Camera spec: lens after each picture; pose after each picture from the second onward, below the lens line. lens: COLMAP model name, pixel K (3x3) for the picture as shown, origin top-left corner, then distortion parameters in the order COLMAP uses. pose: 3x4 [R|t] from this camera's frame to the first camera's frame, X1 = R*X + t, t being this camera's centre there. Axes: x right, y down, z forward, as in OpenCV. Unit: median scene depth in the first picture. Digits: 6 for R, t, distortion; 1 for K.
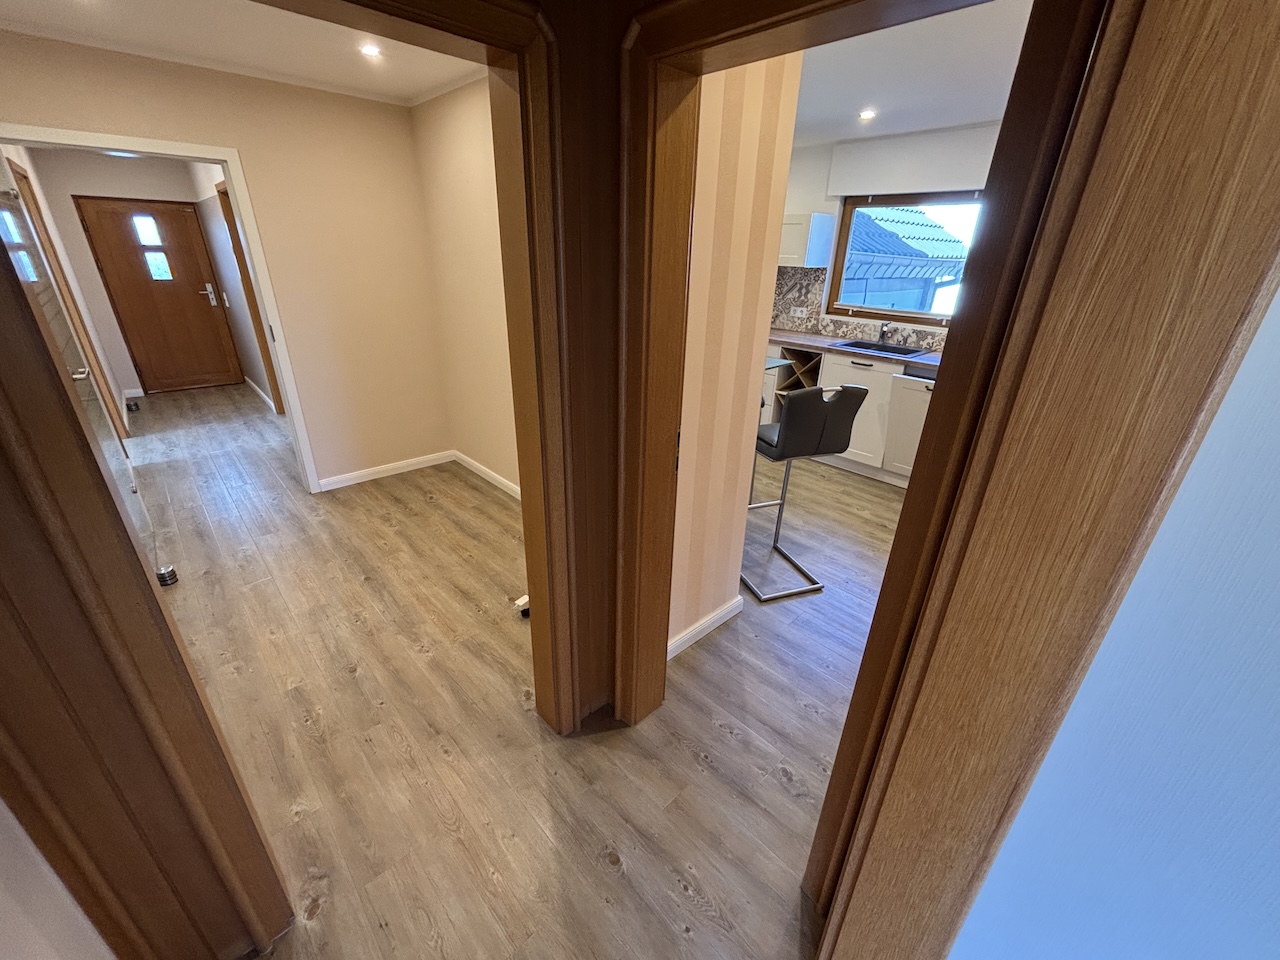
lens RADIAL K [[521.8, 0, 642.7], [0, 521.8, 479.9], [0, 0, 1]] dist [-0.000529, -0.000853]
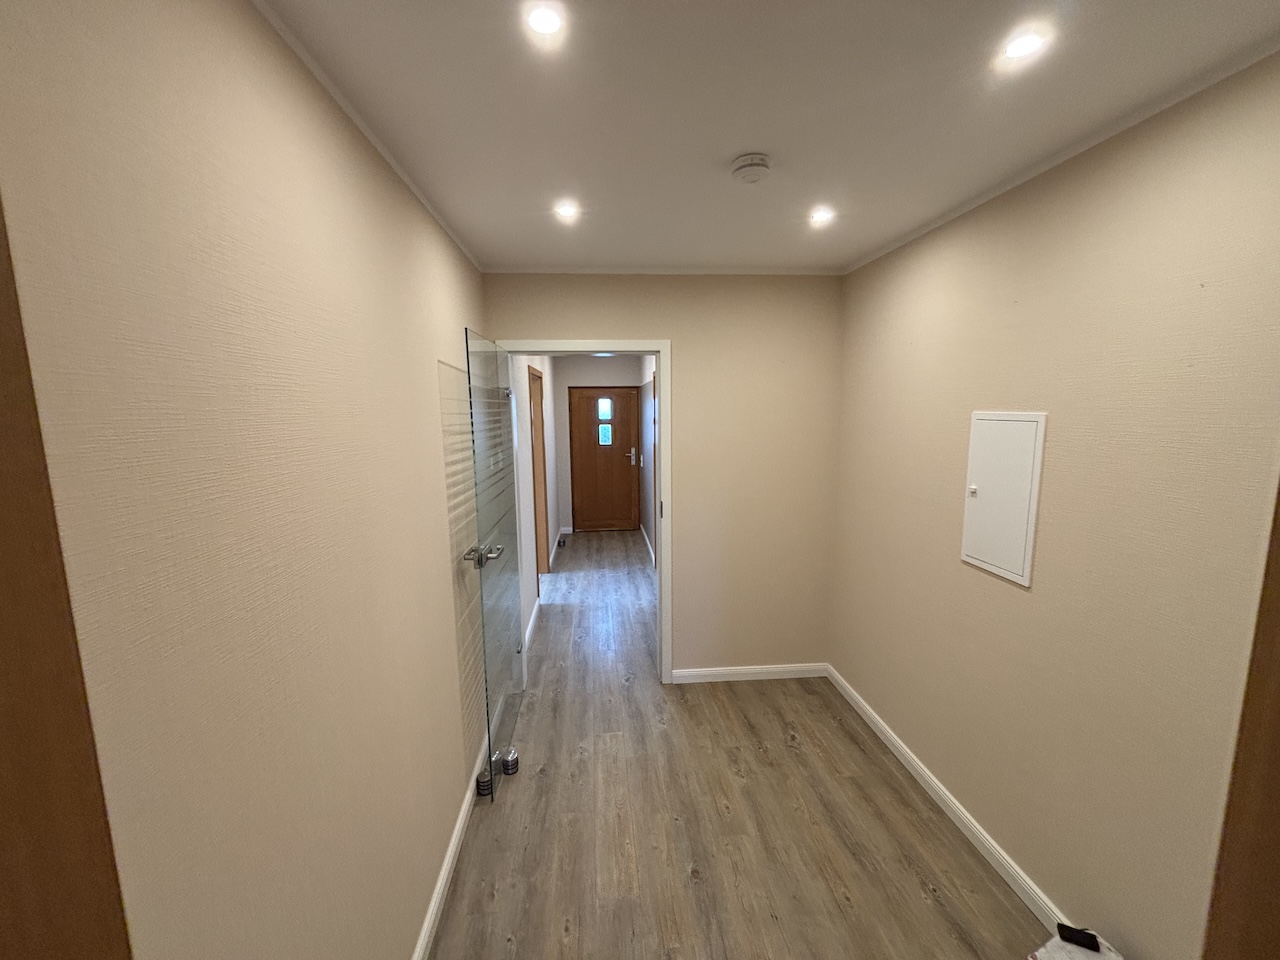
lens RADIAL K [[521.8, 0, 630.9], [0, 521.8, 477.9], [0, 0, 1]] dist [-0.000529, -0.000853]
pose [[0.775679, 0.050399, -0.629112, -0.209677], [-0.225239, 0.953272, -0.201344, -0.175901], [0.589568, 0.297879, 0.750785, 0.308126]]
